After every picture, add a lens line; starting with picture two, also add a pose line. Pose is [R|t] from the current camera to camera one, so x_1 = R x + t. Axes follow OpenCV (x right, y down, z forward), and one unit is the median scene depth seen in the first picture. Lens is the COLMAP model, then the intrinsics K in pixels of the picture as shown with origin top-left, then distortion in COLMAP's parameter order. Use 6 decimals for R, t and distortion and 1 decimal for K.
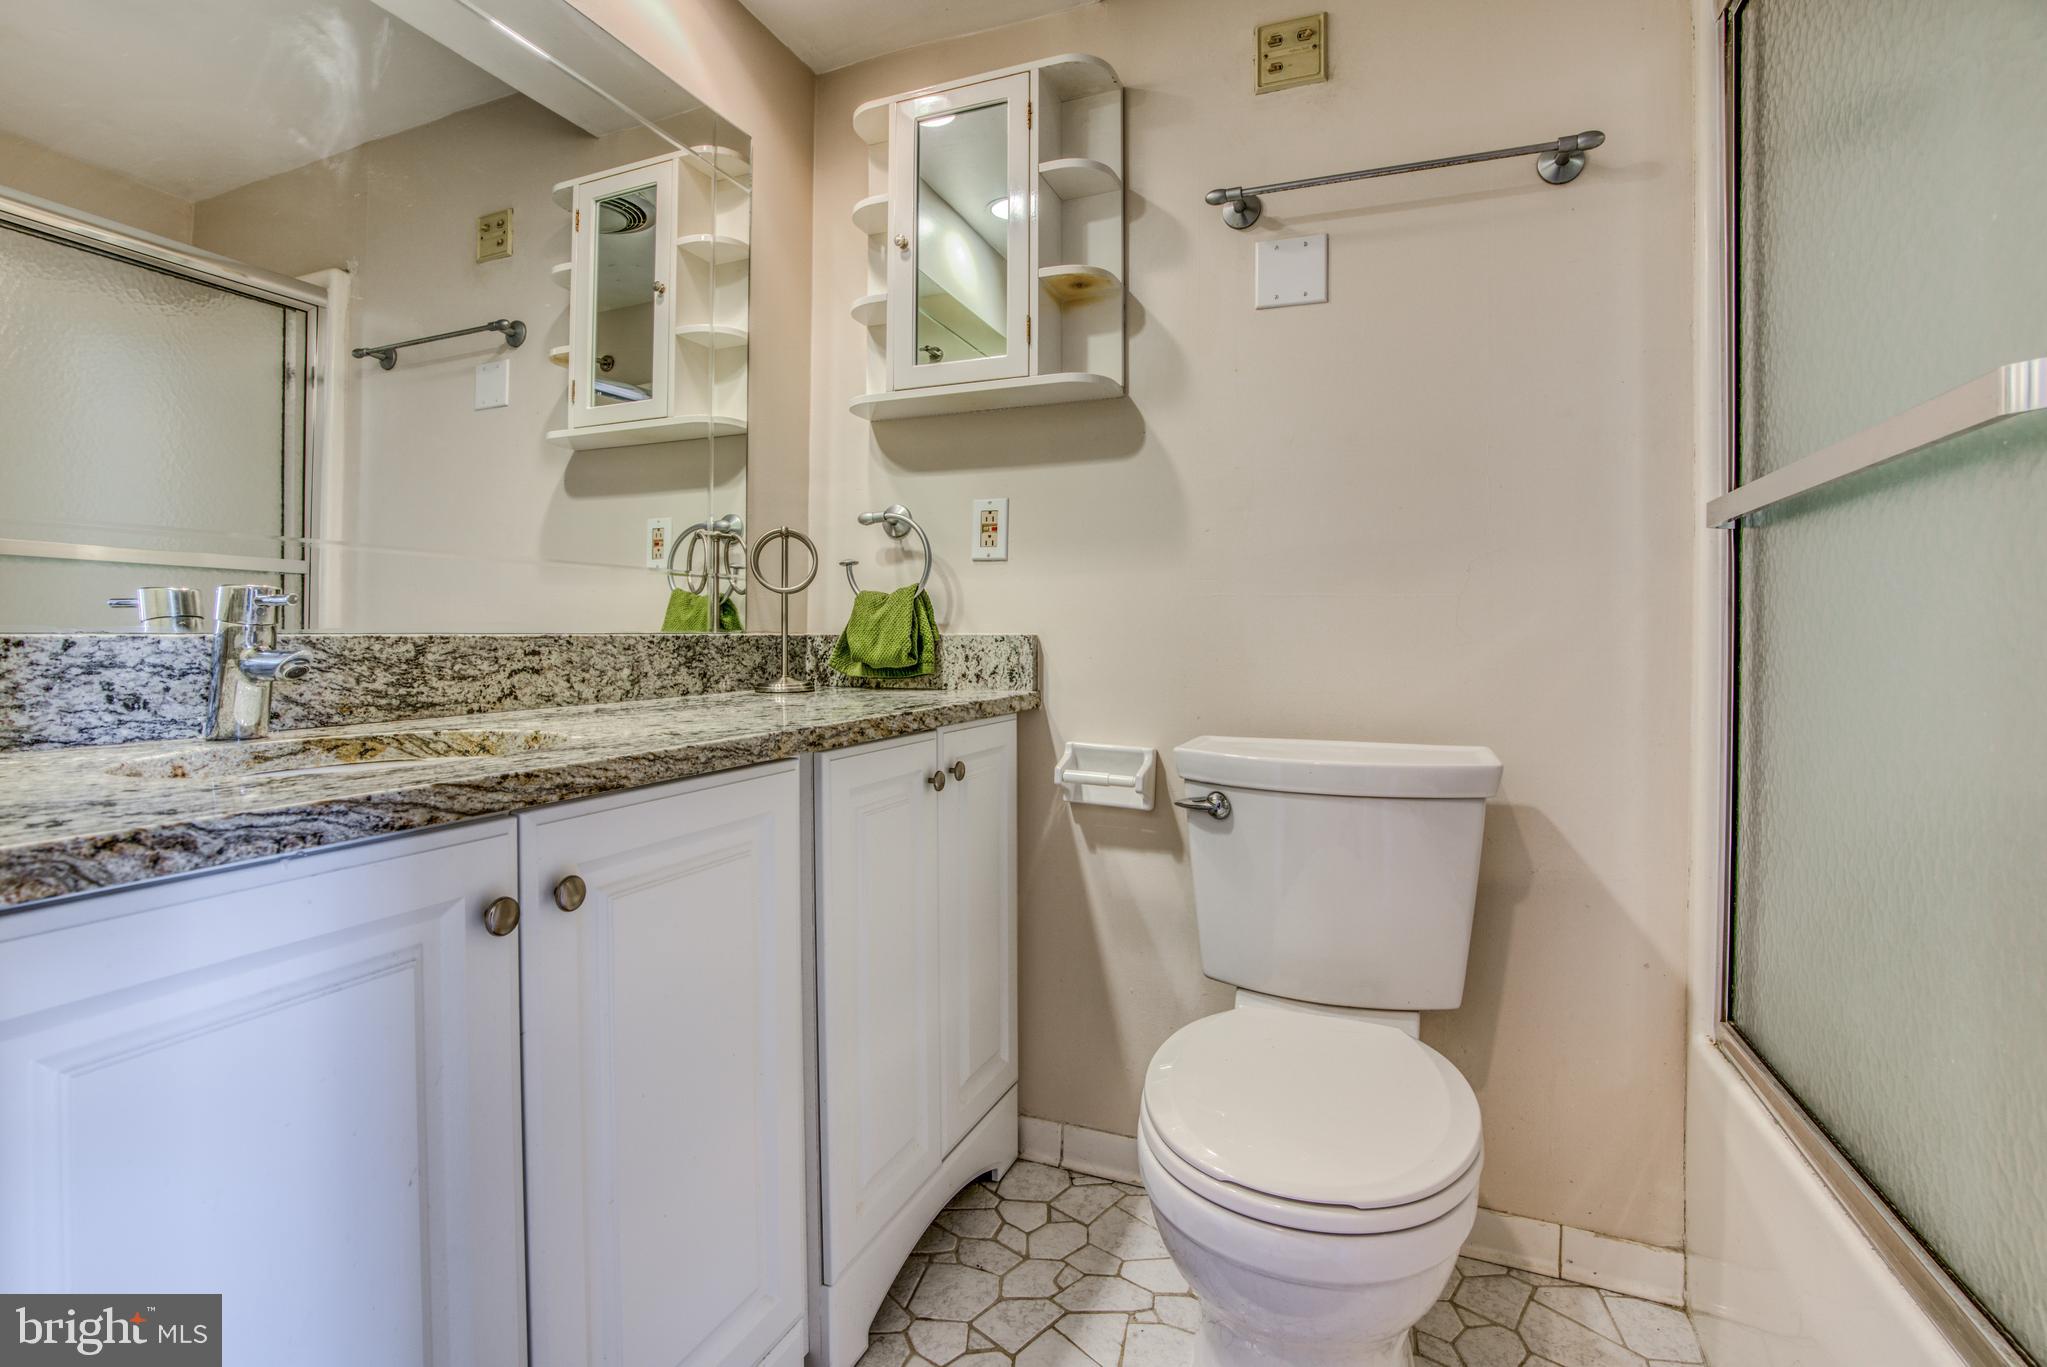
lens RADIAL K [[962.9, 0, 993.7], [0, 962.9, 642.0], [0, 0, 1]] dist [-0.067422, 0.024560]
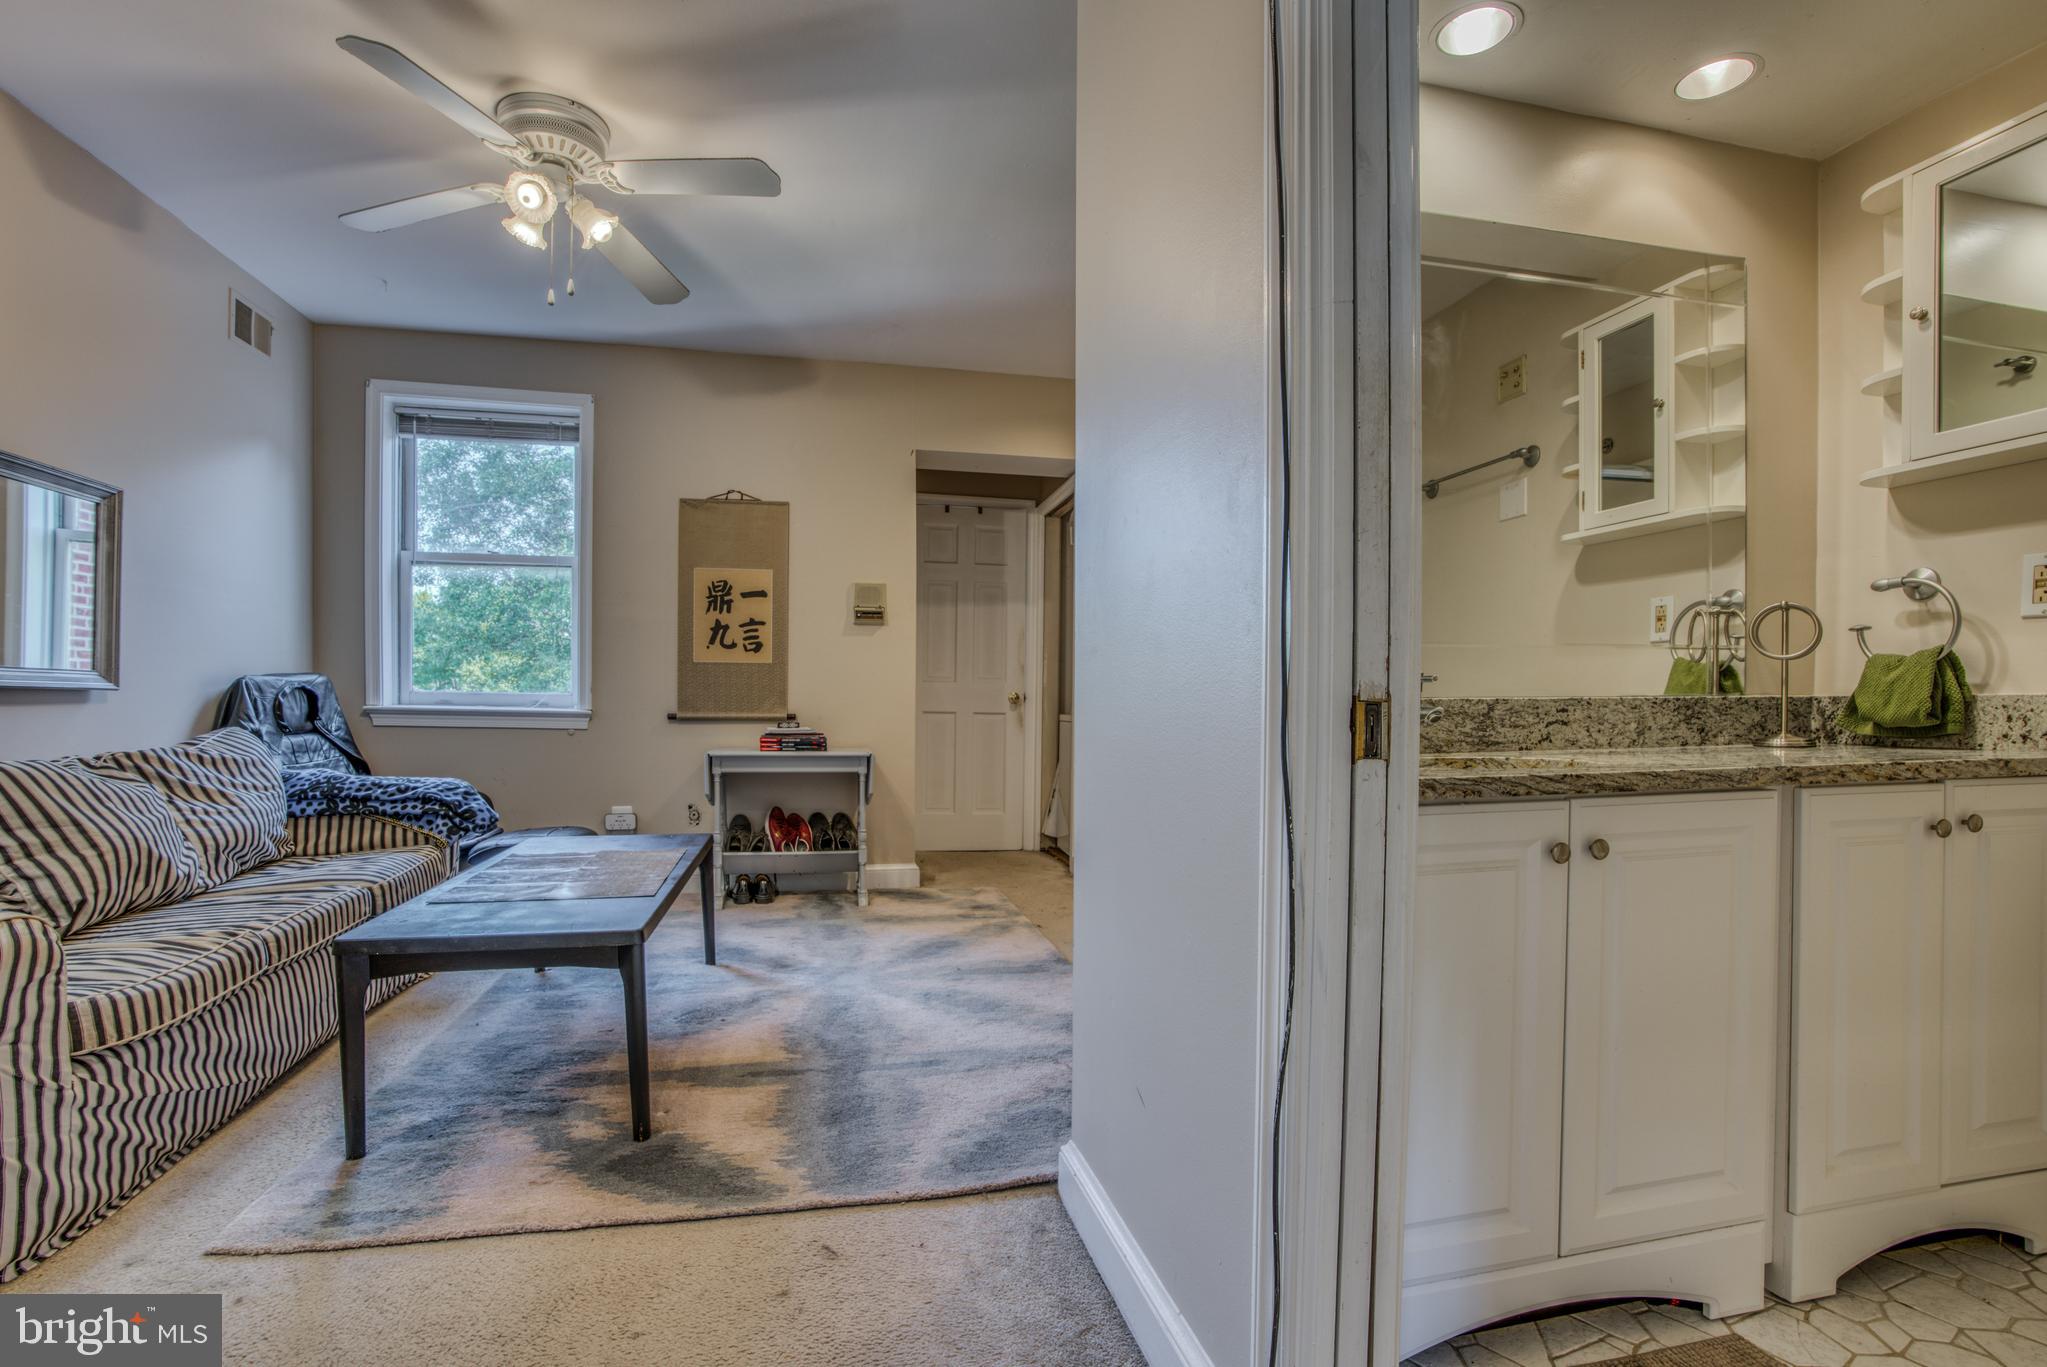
lens RADIAL K [[959.4, 0, 1025.1], [0, 959.4, 721.7], [0, 0, 1]] dist [-0.065130, 0.022976]
pose [[0.593438, 0.012004, -0.804790, 0.132121], [0.001648, 0.999869, 0.016130, 0.003282], [0.804878, -0.010899, 0.593341, -0.372348]]
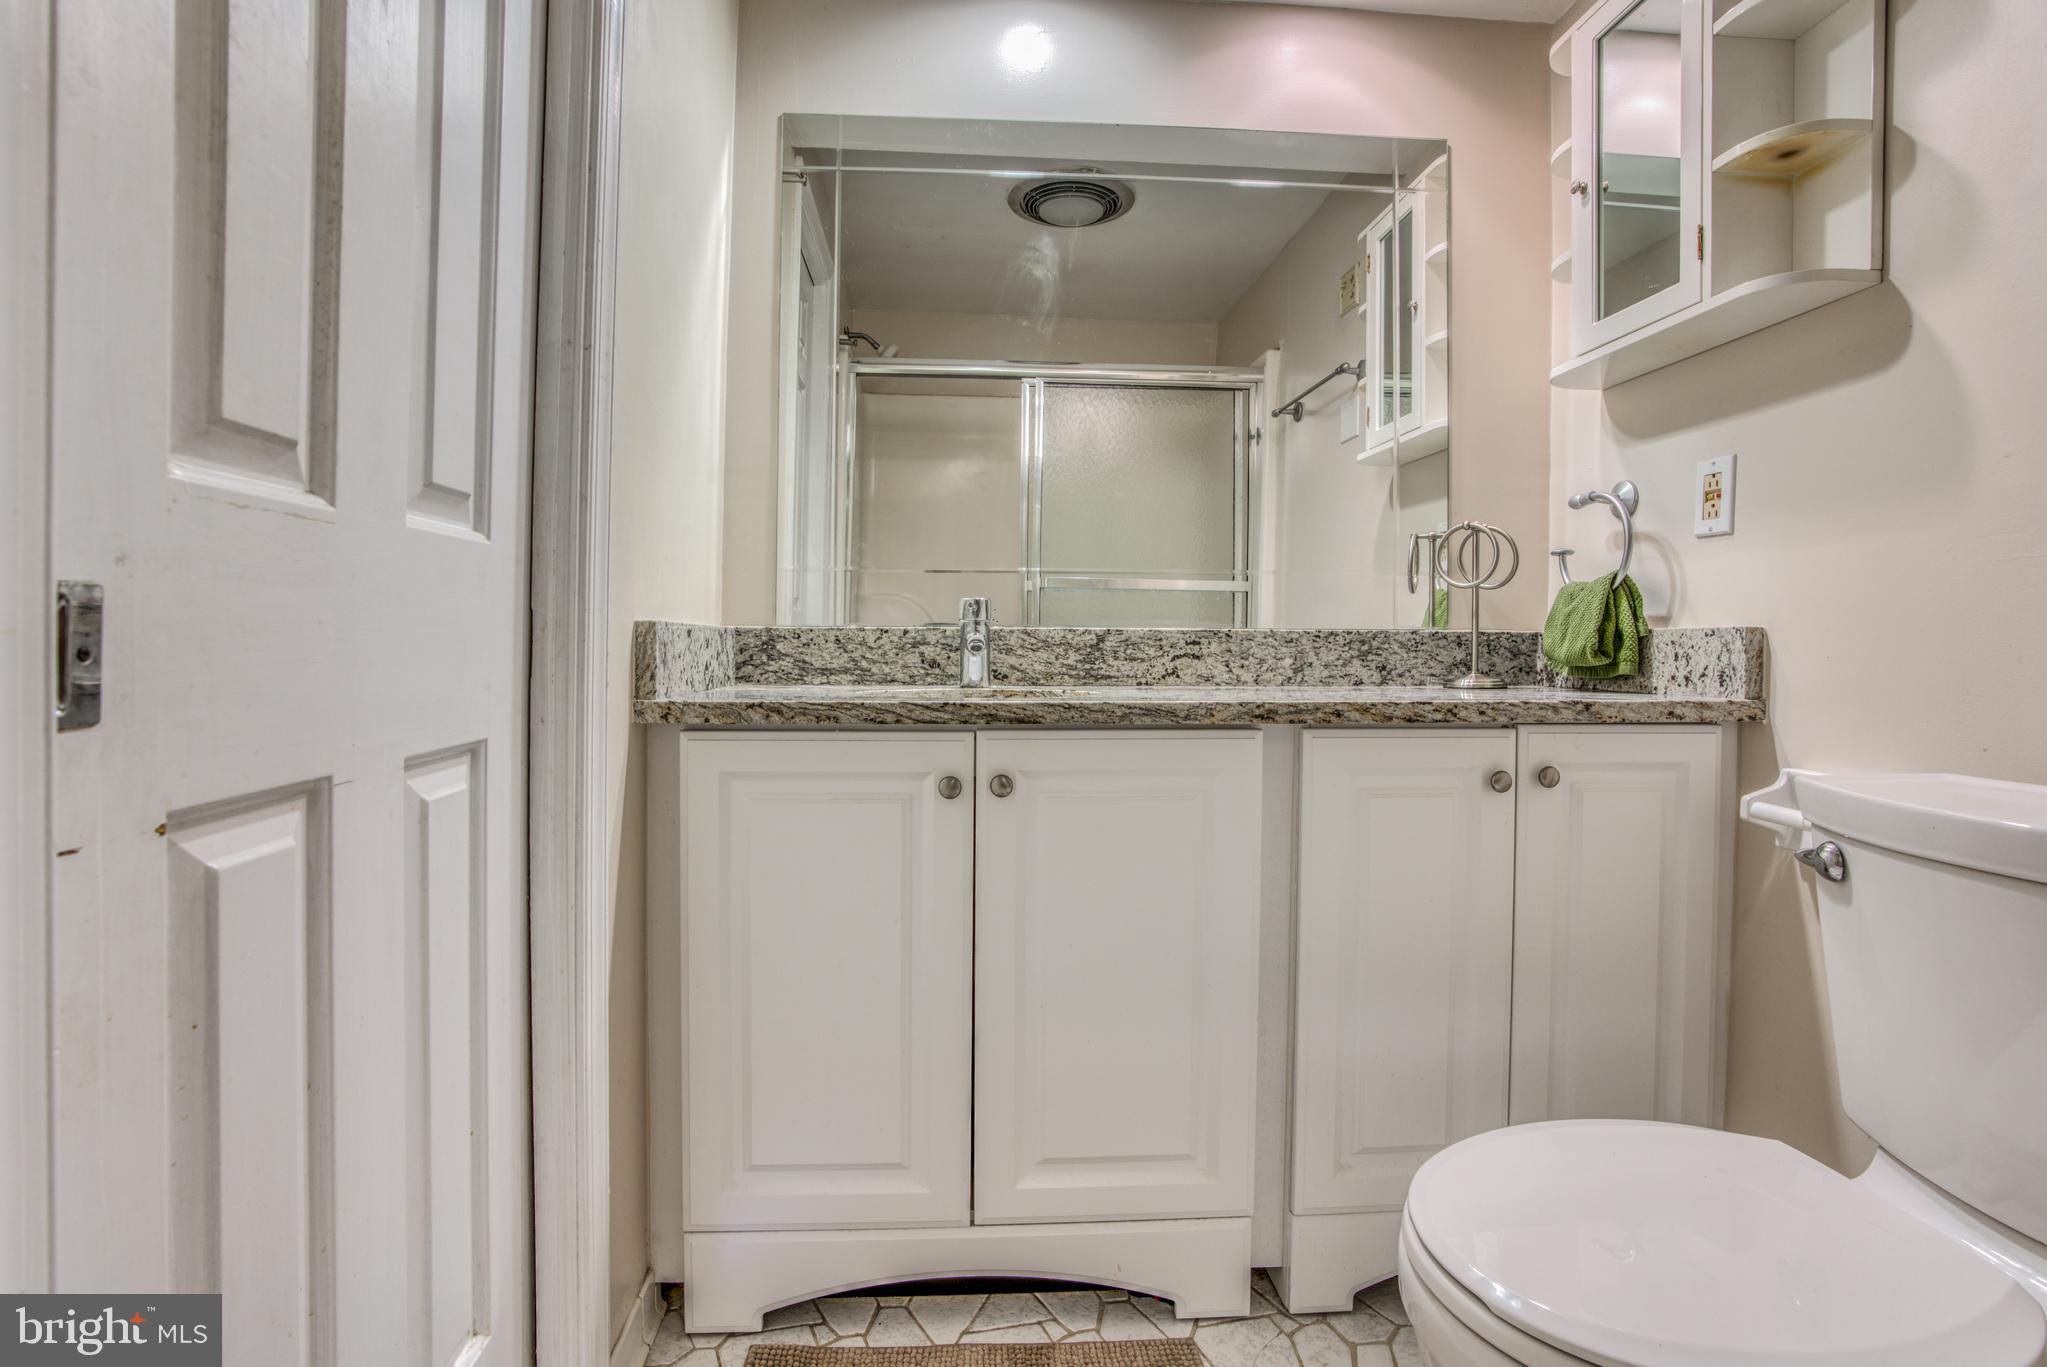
lens RADIAL K [[977.6, 0, 1005.1], [0, 977.6, 651.9], [0, 0, 1]] dist [-0.073157, 0.033622]
pose [[0.456879, 0.007590, -0.889496, 0.444191], [-0.012076, 0.999924, 0.002330, 0.018069], [0.889447, 0.009677, 0.456936, 0.120243]]
